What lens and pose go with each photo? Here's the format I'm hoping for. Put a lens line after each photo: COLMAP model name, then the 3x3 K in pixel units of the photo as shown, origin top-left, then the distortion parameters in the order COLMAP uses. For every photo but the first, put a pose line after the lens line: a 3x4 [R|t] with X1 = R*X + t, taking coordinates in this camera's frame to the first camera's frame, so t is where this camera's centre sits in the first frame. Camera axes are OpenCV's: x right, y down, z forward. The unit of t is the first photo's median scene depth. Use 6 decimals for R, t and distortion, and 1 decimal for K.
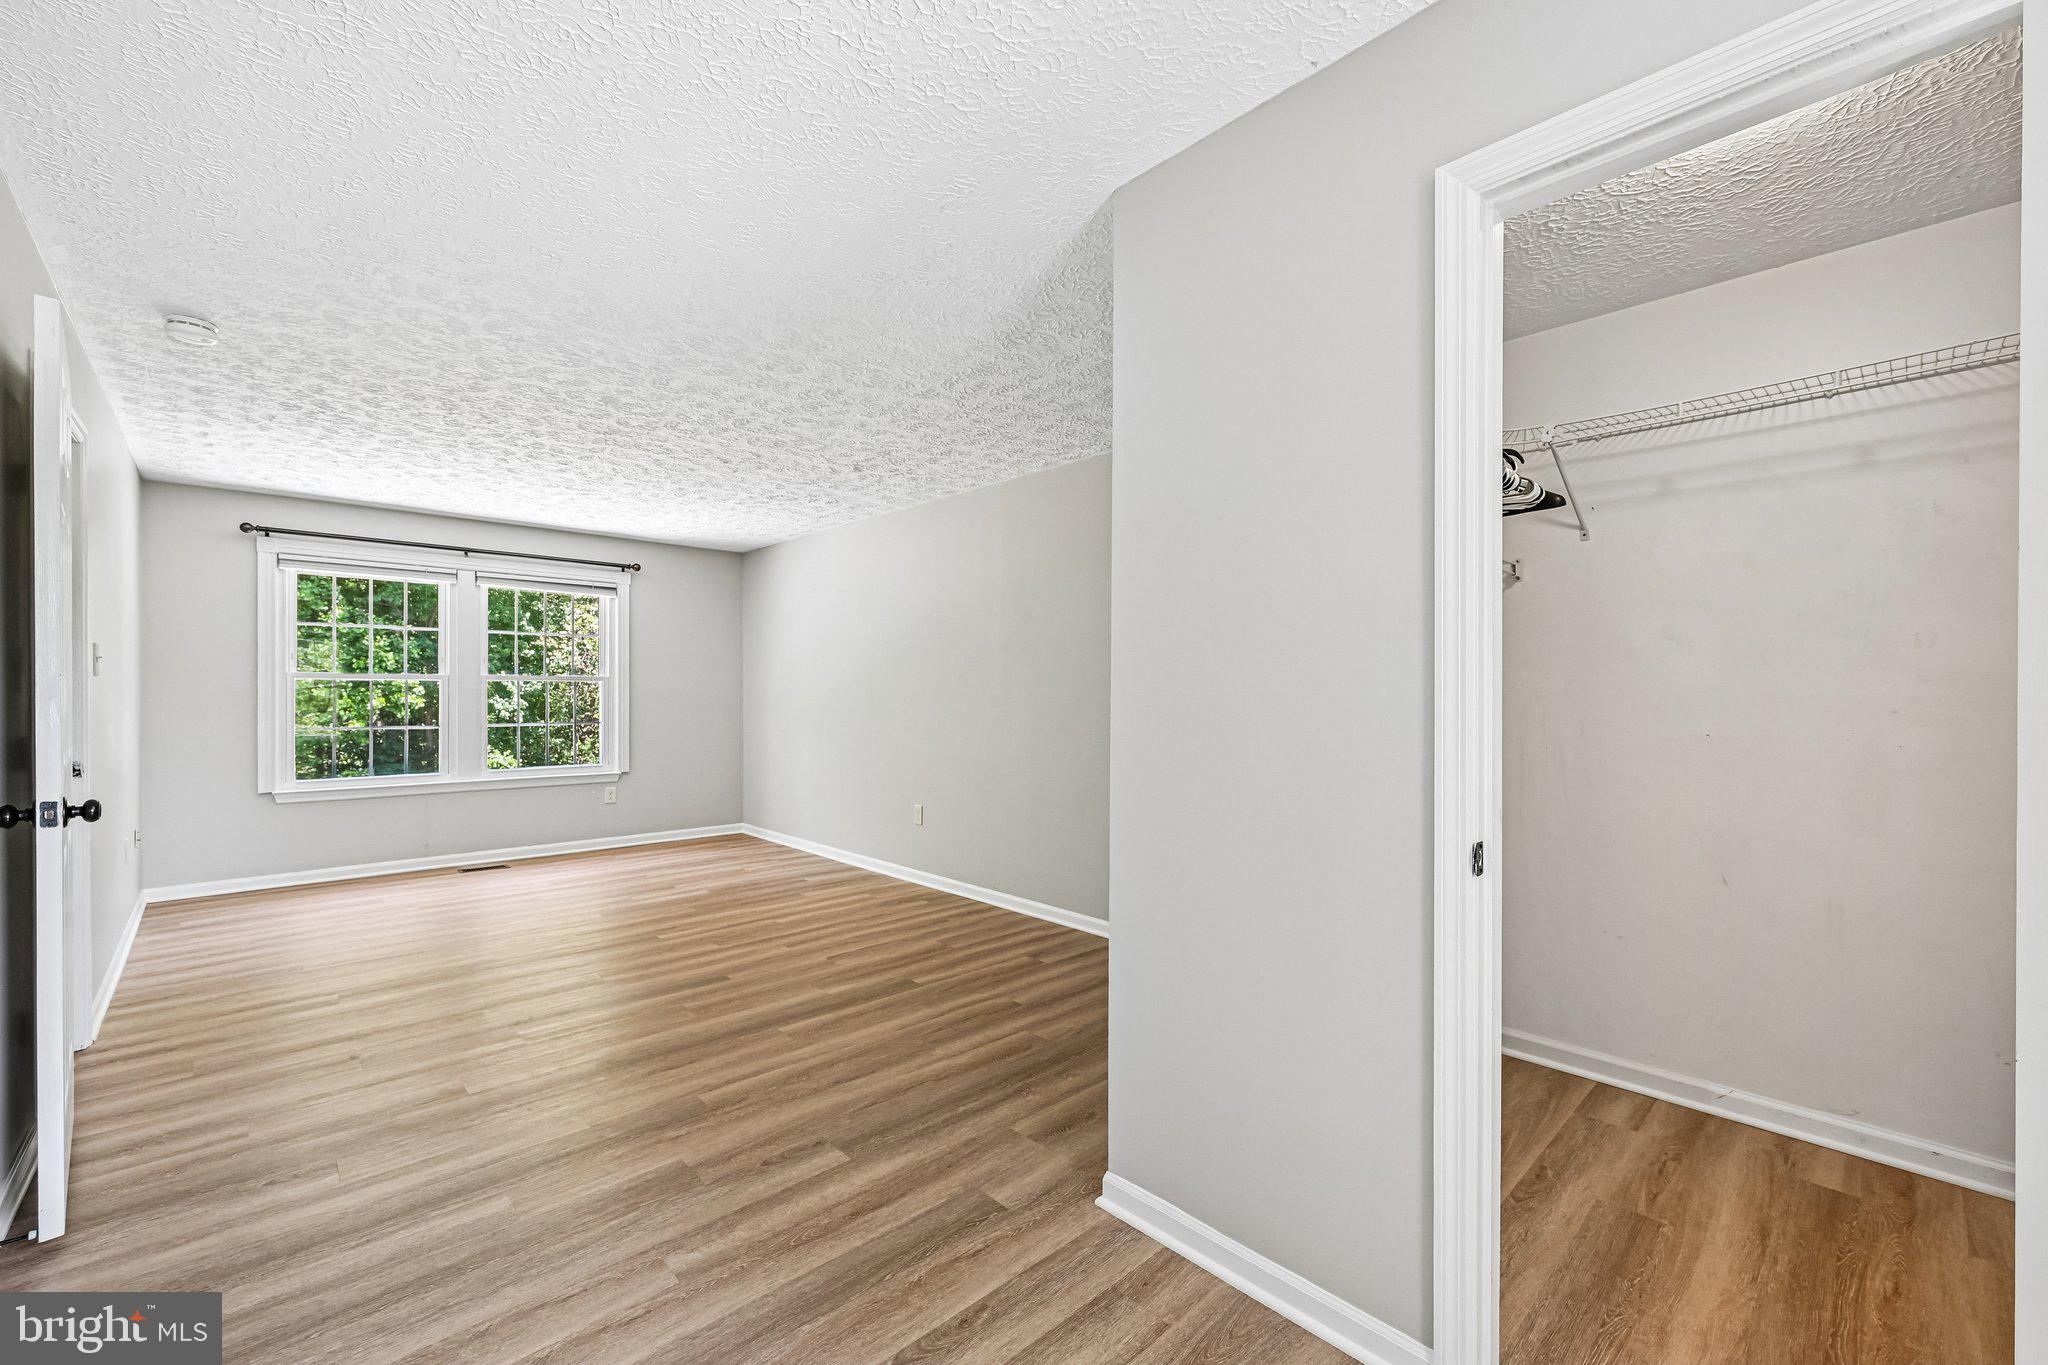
lens RADIAL K [[835.2, 0, 1034.9], [0, 835.2, 690.3], [0, 0, 1]] dist [-0.000025, 0.000208]
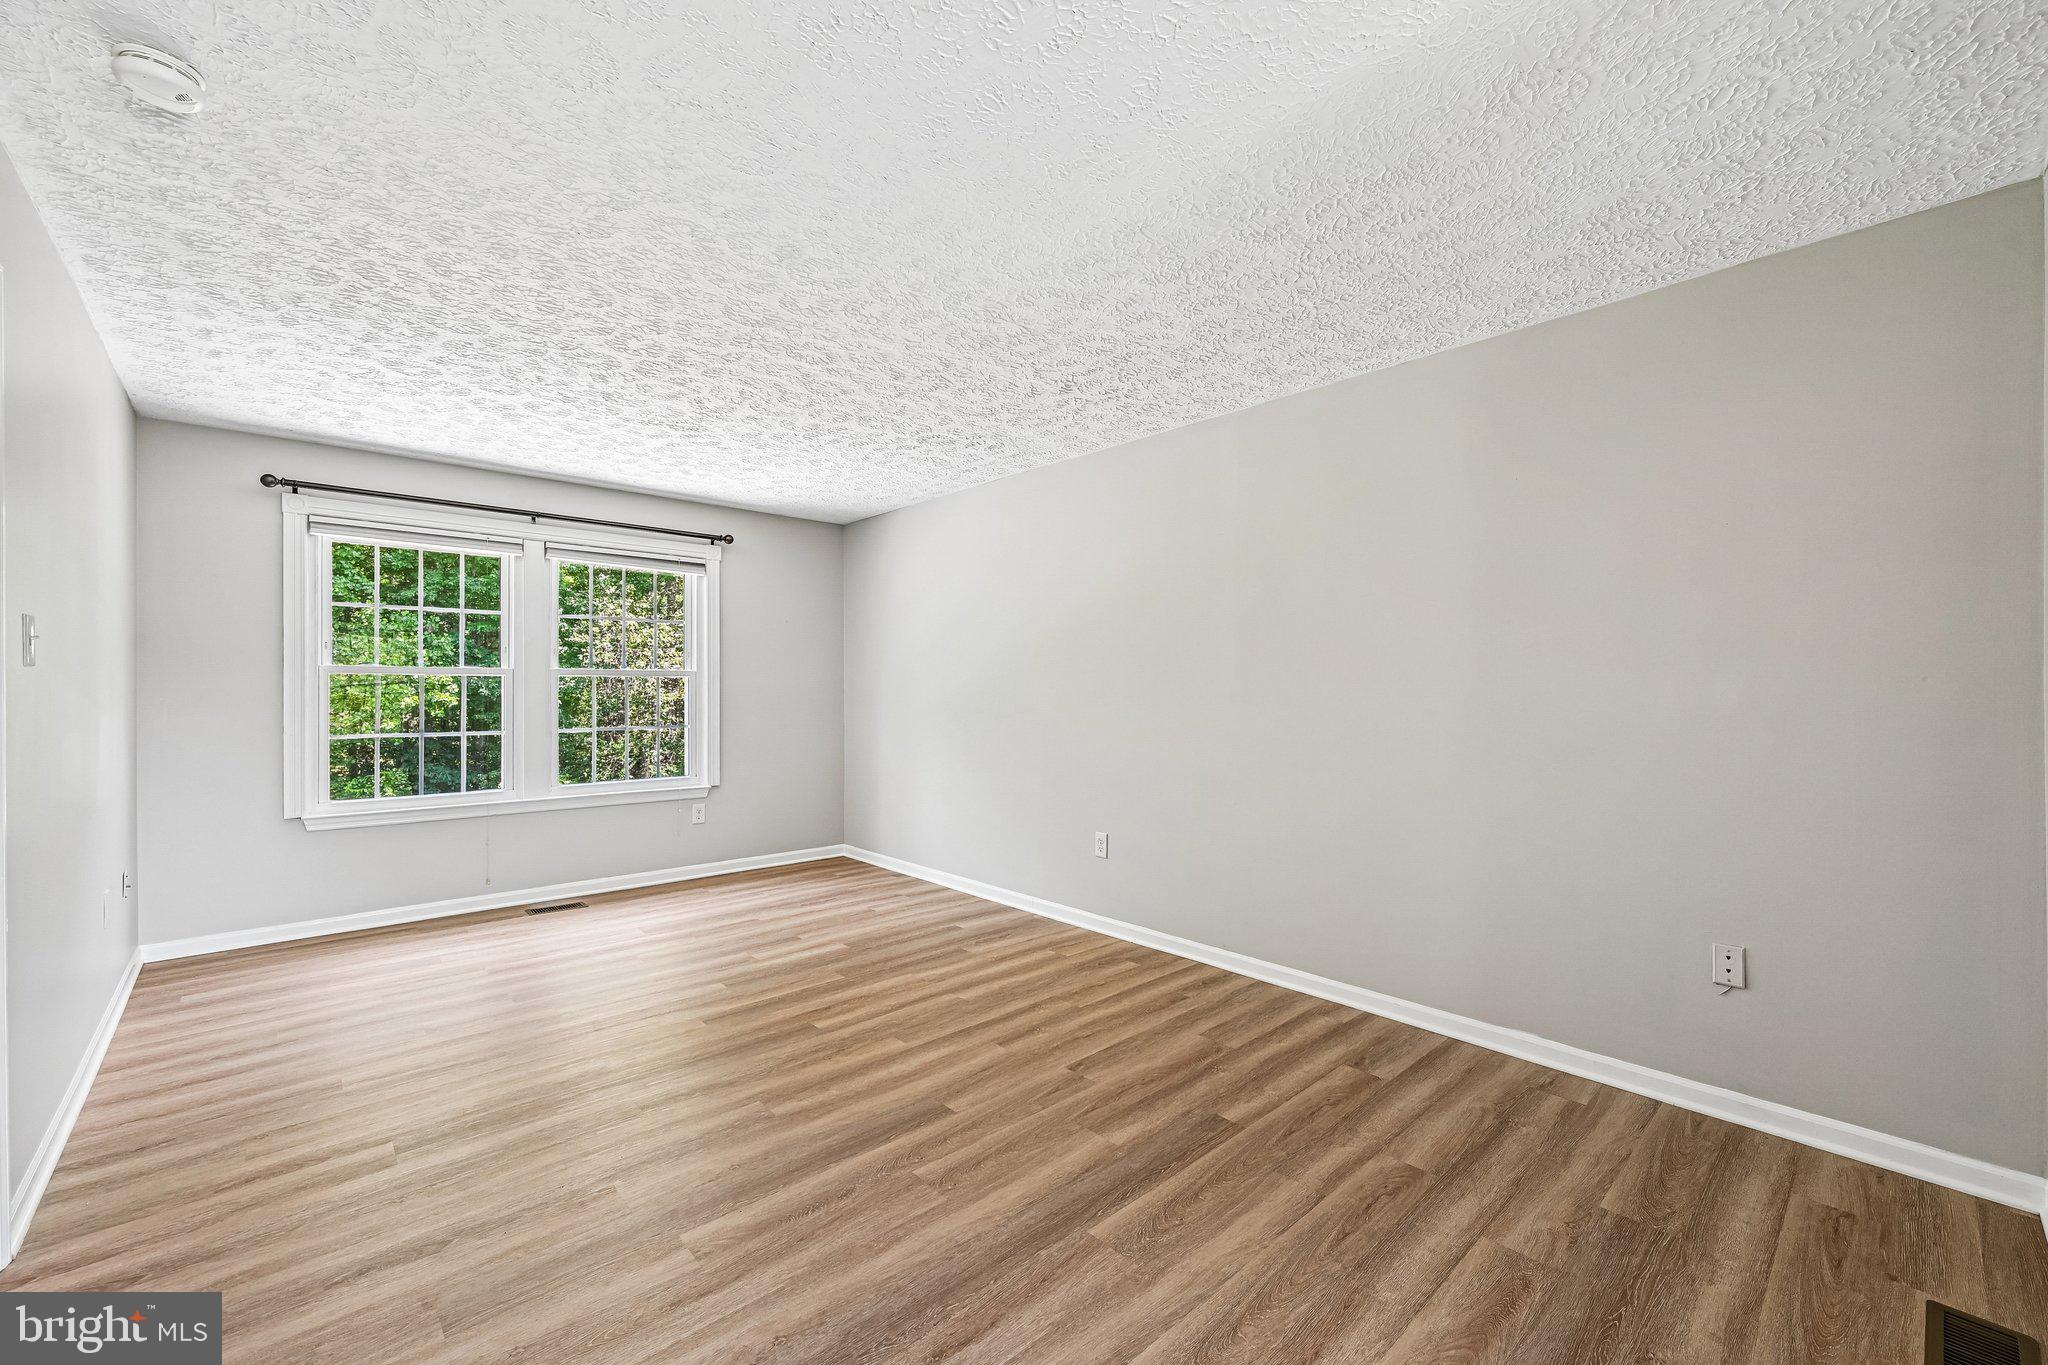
lens RADIAL K [[825.2, 0, 1013.0], [0, 825.2, 686.3], [0, 0, 1]] dist [-0.000611, 0.000542]
pose [[0.999478, -0.001917, -0.032244, -0.255693], [0.001896, 0.999998, -0.000684, 0.000299], [0.032245, 0.000623, 0.999480, 0.287211]]
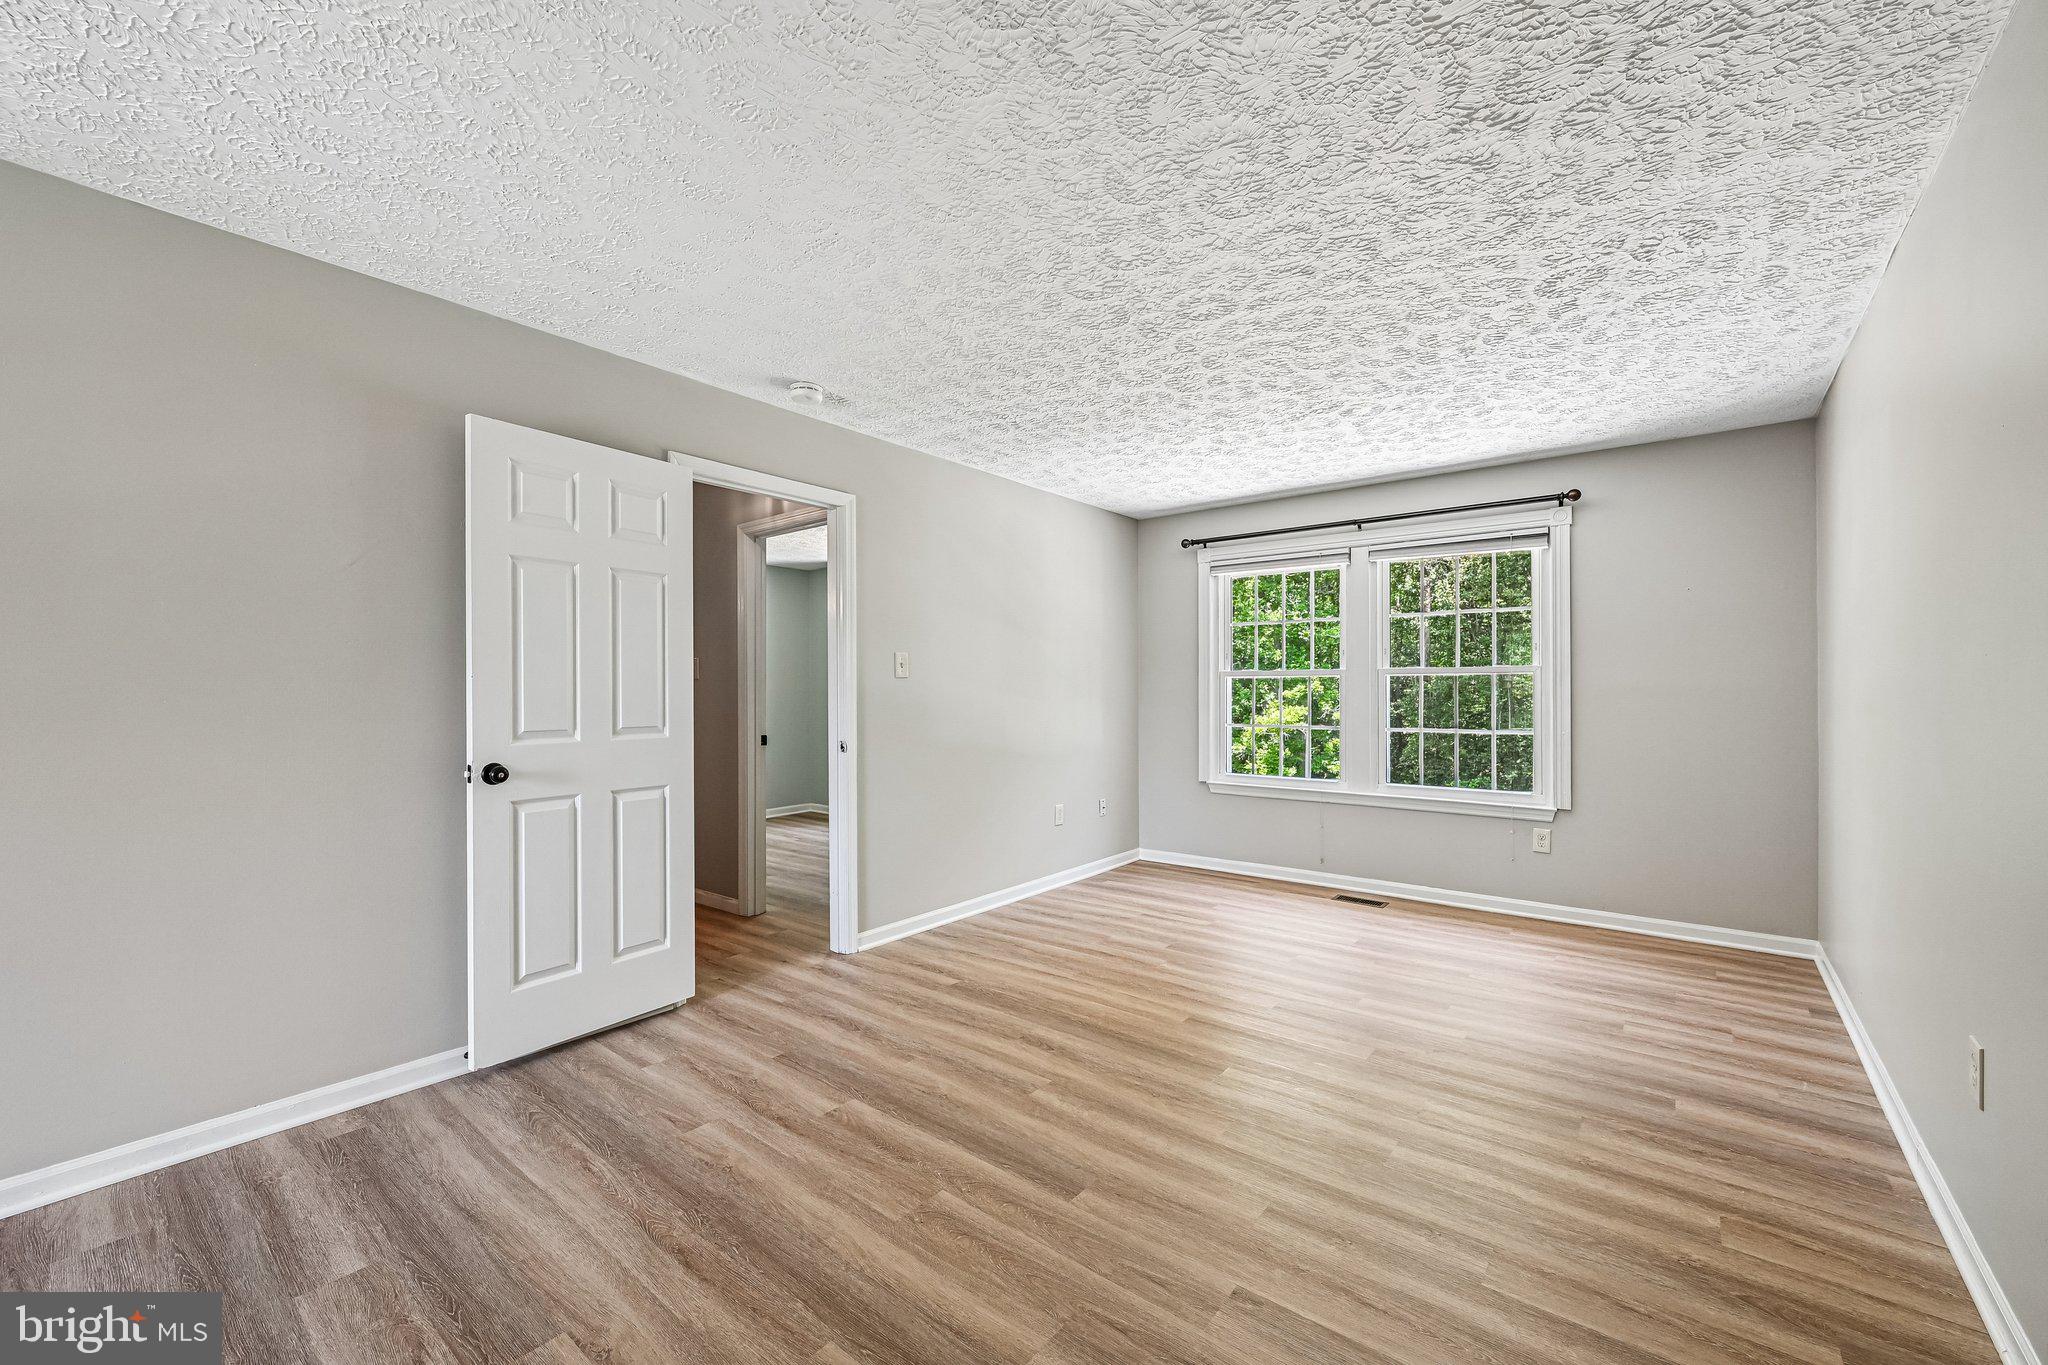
lens RADIAL K [[830.2, 0, 1073.9], [0, 830.2, 689.4], [0, 0, 1]] dist [0.000349, 0.000281]
pose [[0.134289, -0.004481, -0.990932, 0.162069], [0.004210, 0.999983, -0.003952, 0.006254], [0.990933, -0.003641, 0.134305, 0.805482]]
